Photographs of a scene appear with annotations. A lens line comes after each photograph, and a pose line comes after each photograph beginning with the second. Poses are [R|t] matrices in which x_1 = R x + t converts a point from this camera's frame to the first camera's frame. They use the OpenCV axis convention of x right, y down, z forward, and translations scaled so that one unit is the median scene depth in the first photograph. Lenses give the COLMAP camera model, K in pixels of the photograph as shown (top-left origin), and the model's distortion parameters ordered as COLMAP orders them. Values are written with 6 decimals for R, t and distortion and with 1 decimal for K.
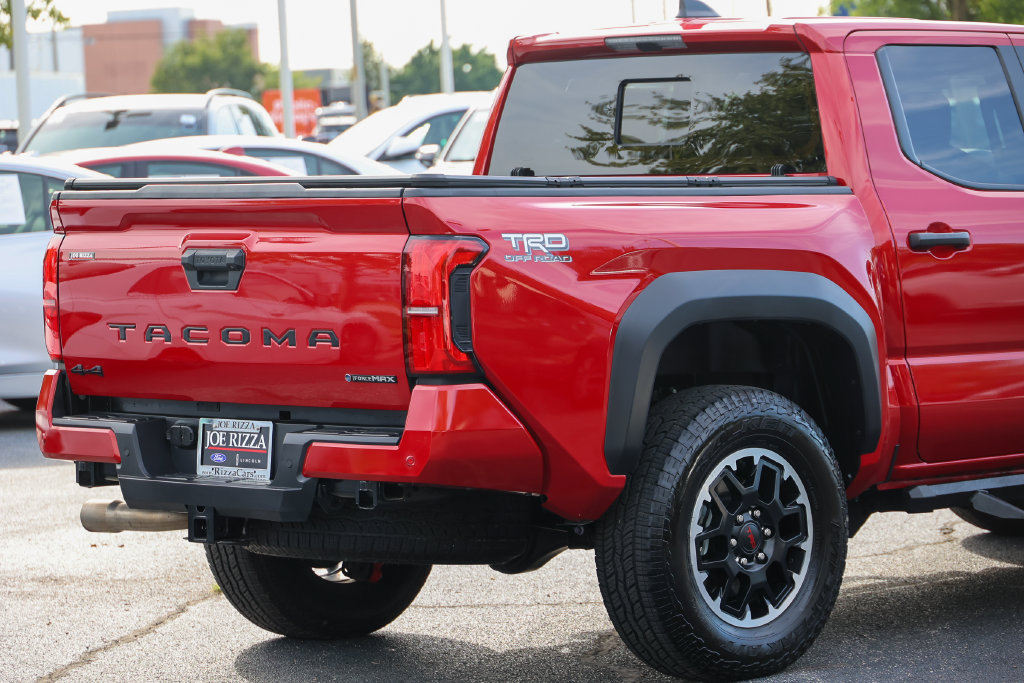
lens RADIAL K [[4198.1, 0, 512.0], [0, 4198.1, 341.5], [0, 0, 1]] dist [-0.146582, -4.143414]
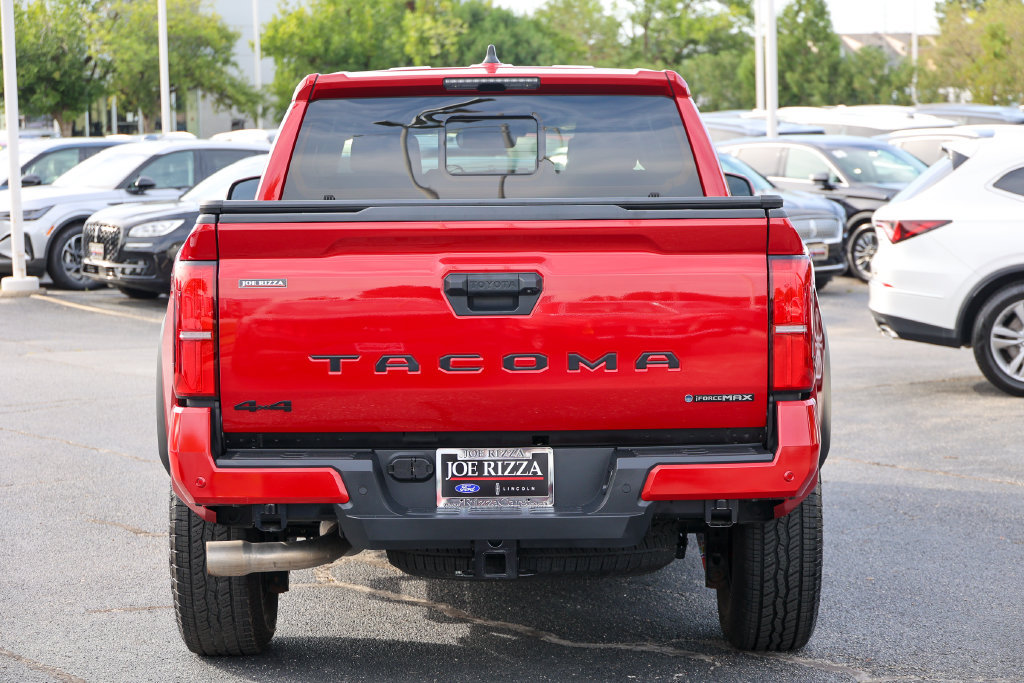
lens RADIAL K [[2321.7, 0, 512.0], [0, 2321.7, 341.5], [0, 0, 1]] dist [-0.054652, -0.292950]
pose [[0.687298, -0.038942, 0.725331, -0.451810], [0.031295, 0.999222, 0.023992, -0.018859], [-0.725702, 0.006210, 0.687982, 0.622715]]
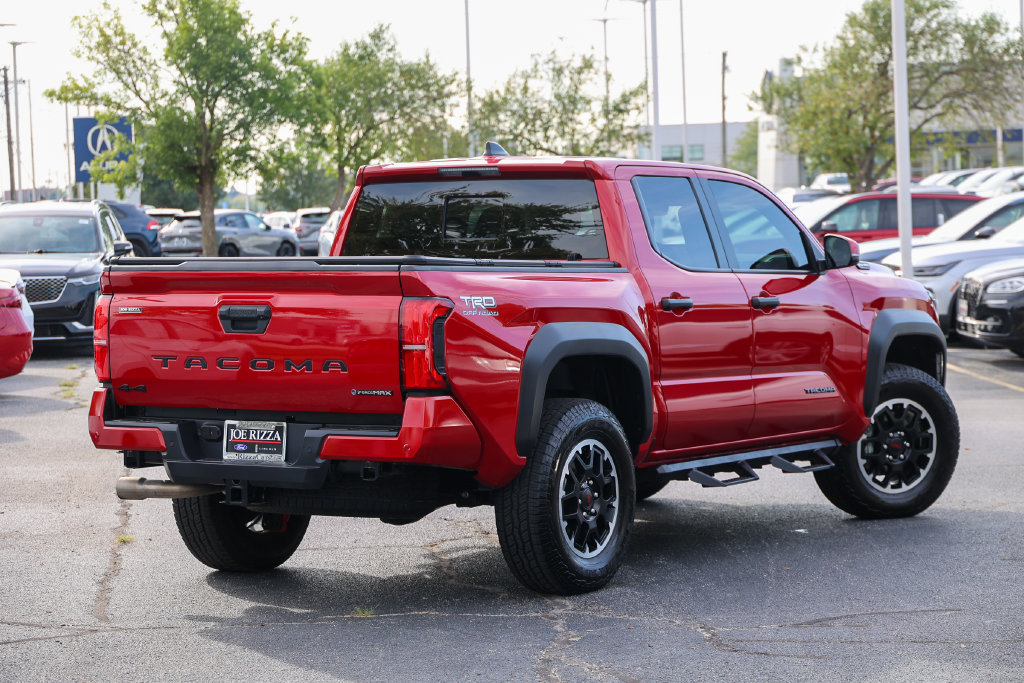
lens RADIAL K [[2928.0, 0, 493.8], [0, 2928.0, 250.5], [0, 0, 1]] dist [-0.112868, -0.743694]
pose [[0.969785, 0.011488, 0.243689, -0.234894], [-0.000021, 0.998894, -0.047010, 0.006977], [-0.243960, 0.045584, 0.968713, -0.019938]]
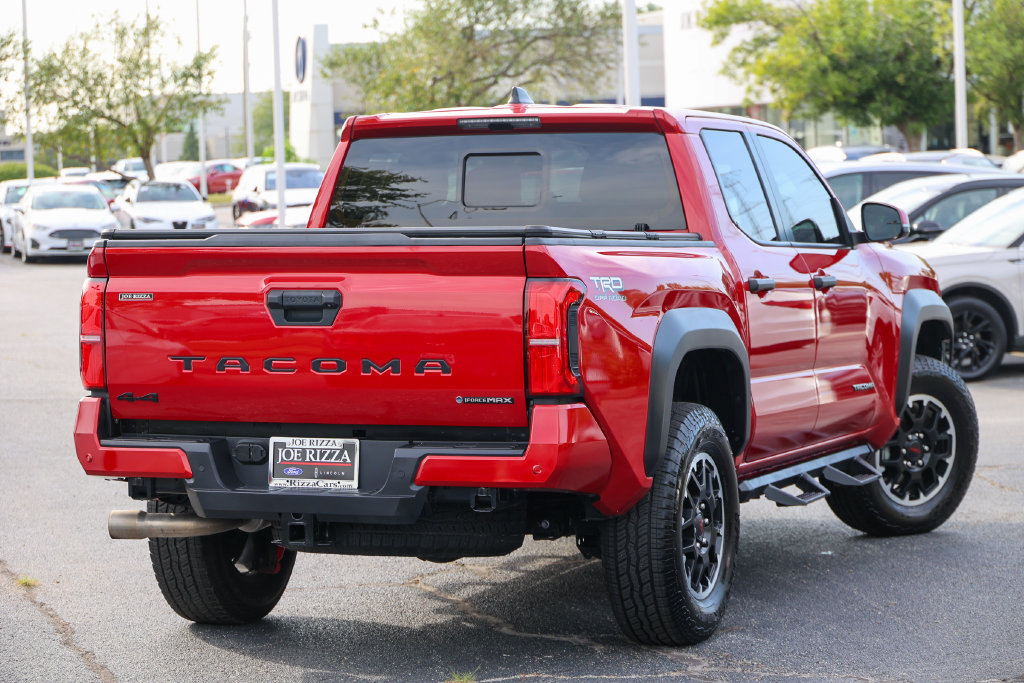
lens RADIAL K [[3023.5, 0, 512.0], [0, 3023.5, 341.5], [0, 0, 1]] dist [0.036826, -0.938837]
pose [[0.907576, -0.006169, 0.419842, -0.364630], [0.010818, 0.999904, -0.008694, -0.000105], [-0.419748, 0.012432, 0.907555, 0.219174]]
